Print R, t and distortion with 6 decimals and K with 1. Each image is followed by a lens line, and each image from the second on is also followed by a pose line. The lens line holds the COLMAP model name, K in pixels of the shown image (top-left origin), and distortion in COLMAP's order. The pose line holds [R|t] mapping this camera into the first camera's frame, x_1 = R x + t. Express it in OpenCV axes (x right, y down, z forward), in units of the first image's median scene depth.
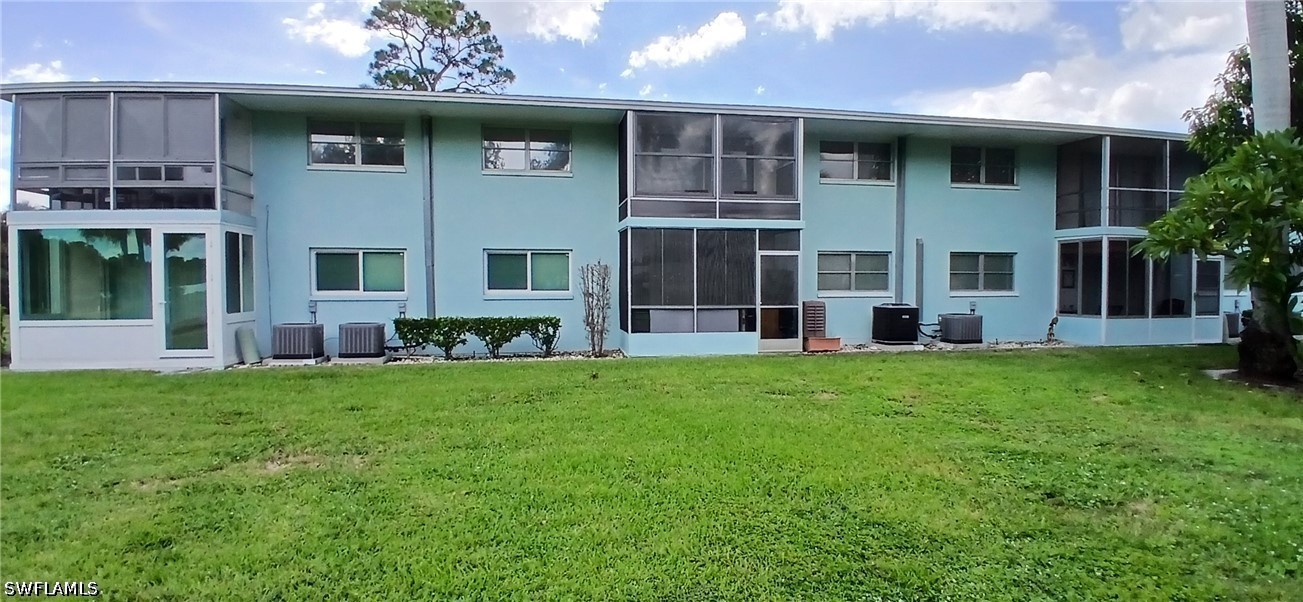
lens RADIAL K [[536.7, 0, 646.7], [0, 536.7, 318.3], [0, 0, 1]] dist [0.007785, -0.026572]
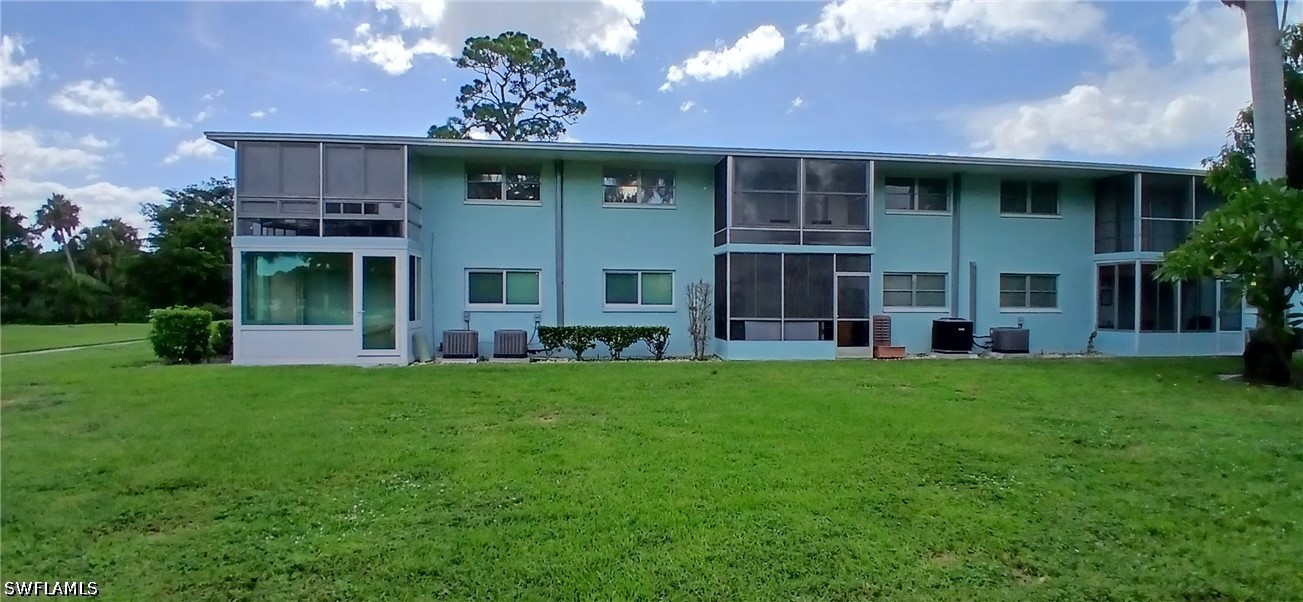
lens RADIAL K [[565.1, 0, 648.4], [0, 565.1, 323.6], [0, 0, 1]] dist [-0.000362, -0.026328]
pose [[0.999138, 0.007825, -0.040779, -0.140156], [-0.008758, 0.999703, -0.022745, 0.017797], [0.040589, 0.023083, 0.998909, -0.236565]]
